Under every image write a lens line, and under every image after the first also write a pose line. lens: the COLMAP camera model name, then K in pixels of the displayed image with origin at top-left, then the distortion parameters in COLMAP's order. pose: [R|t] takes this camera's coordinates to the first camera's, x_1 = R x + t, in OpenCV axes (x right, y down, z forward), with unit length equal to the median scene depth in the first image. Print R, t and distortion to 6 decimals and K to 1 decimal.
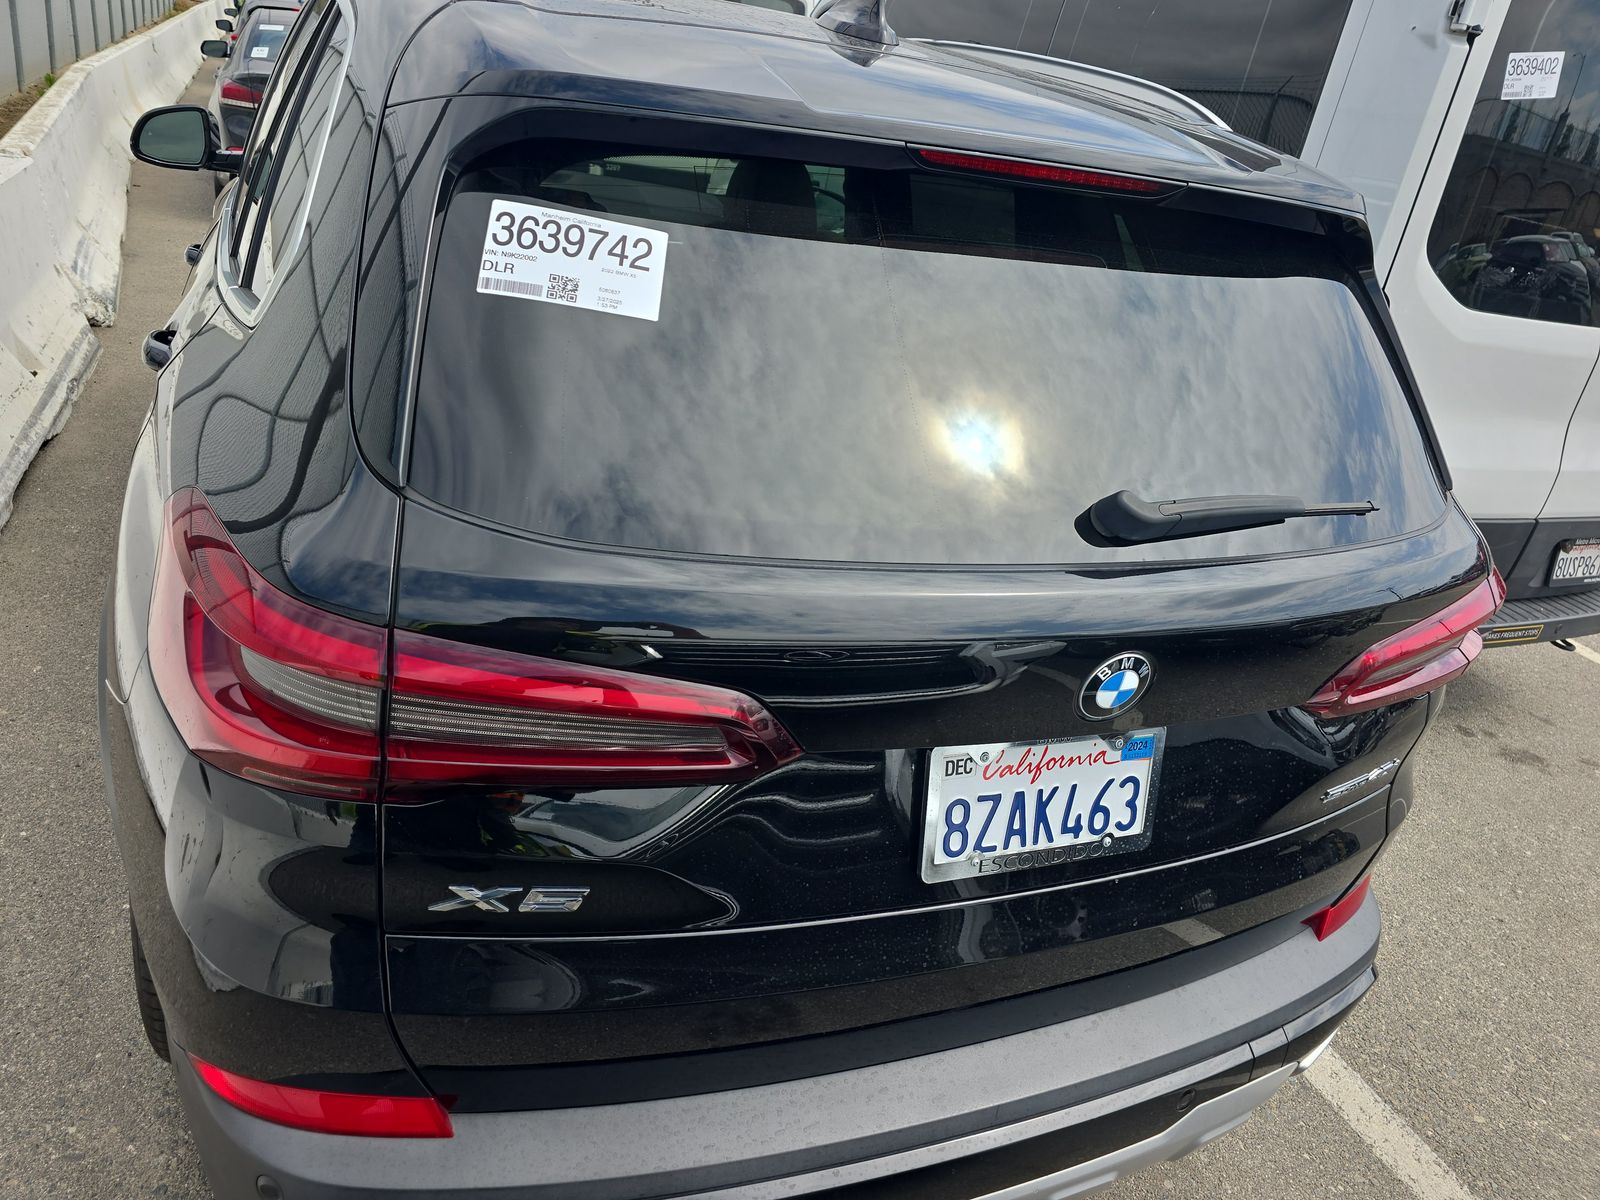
lens RADIAL K [[1097.6, 0, 802.9], [0, 1097.6, 603.5], [0, 0, 1]] dist [0.045260, -0.042562]
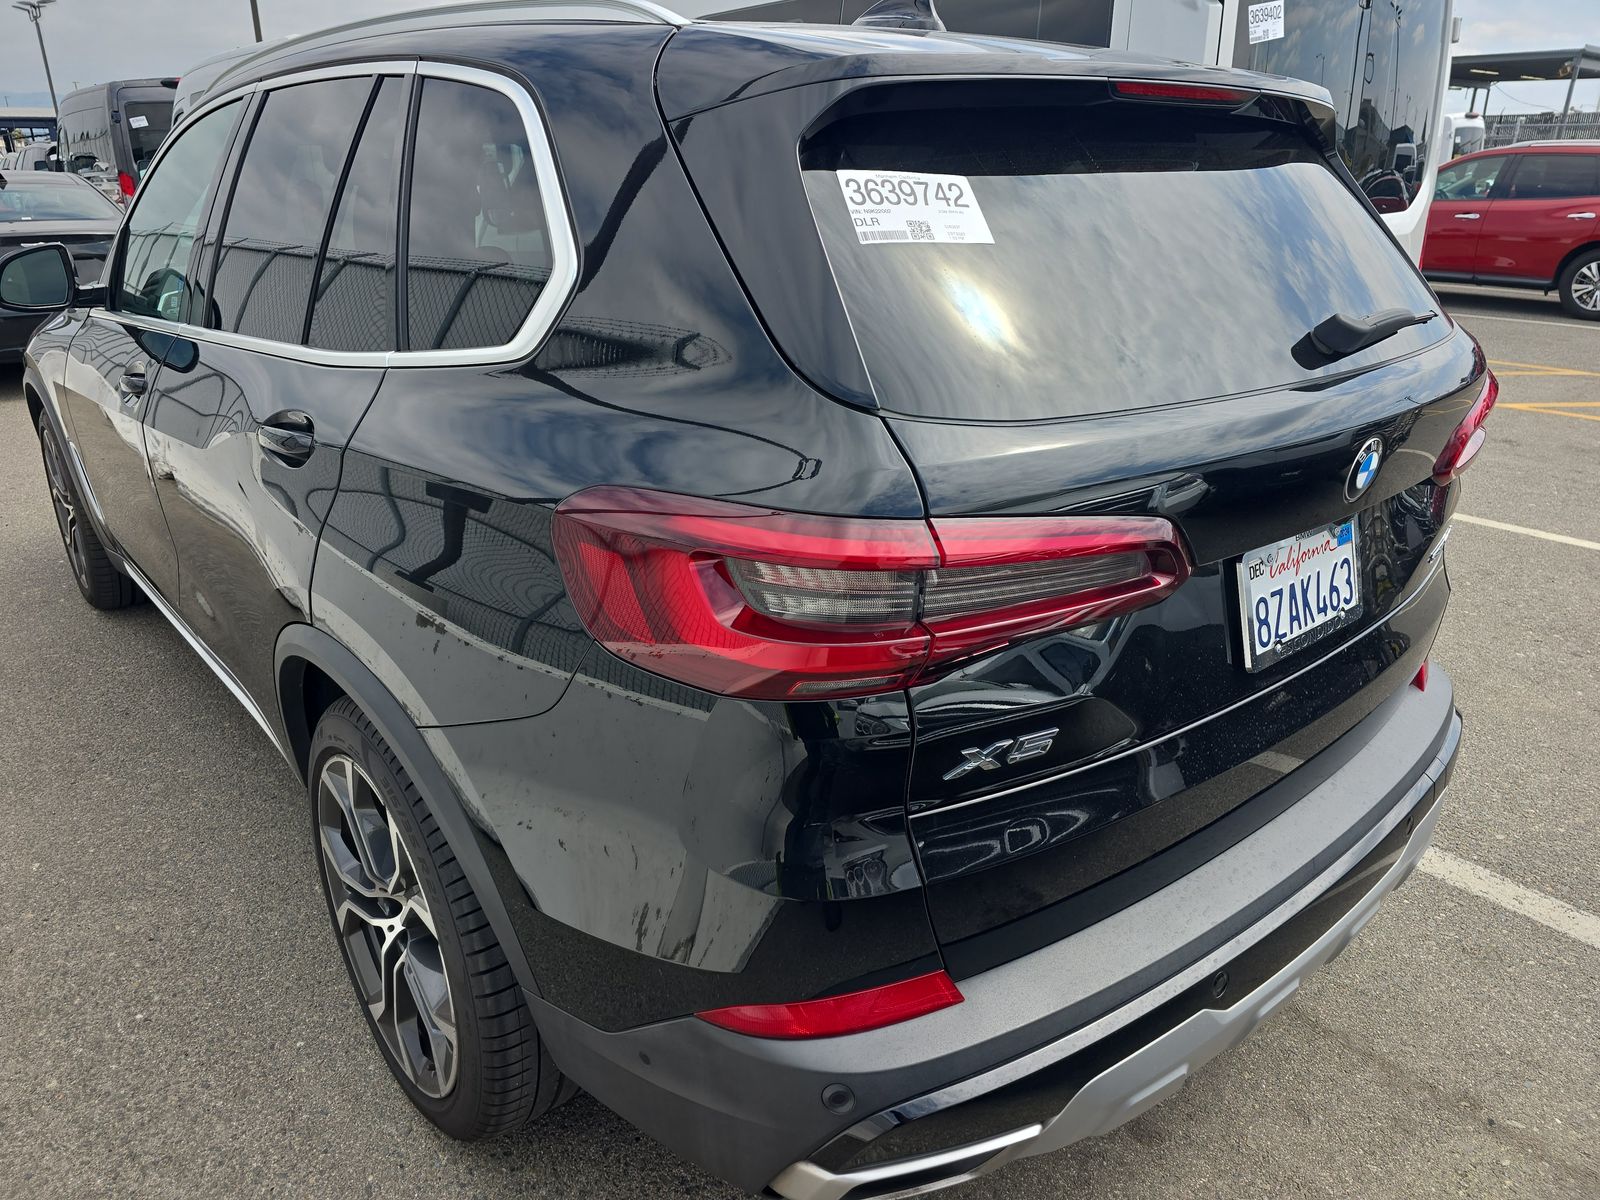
lens RADIAL K [[1097.6, 0, 799.4], [0, 1097.6, 596.0], [0, 0, 1]] dist [0.045260, -0.042562]
pose [[0.940502, -0.249320, 0.230860, -0.595473], [0.261718, 0.964840, -0.024224, 0.070892], [-0.216703, 0.083203, 0.972685, -0.067856]]
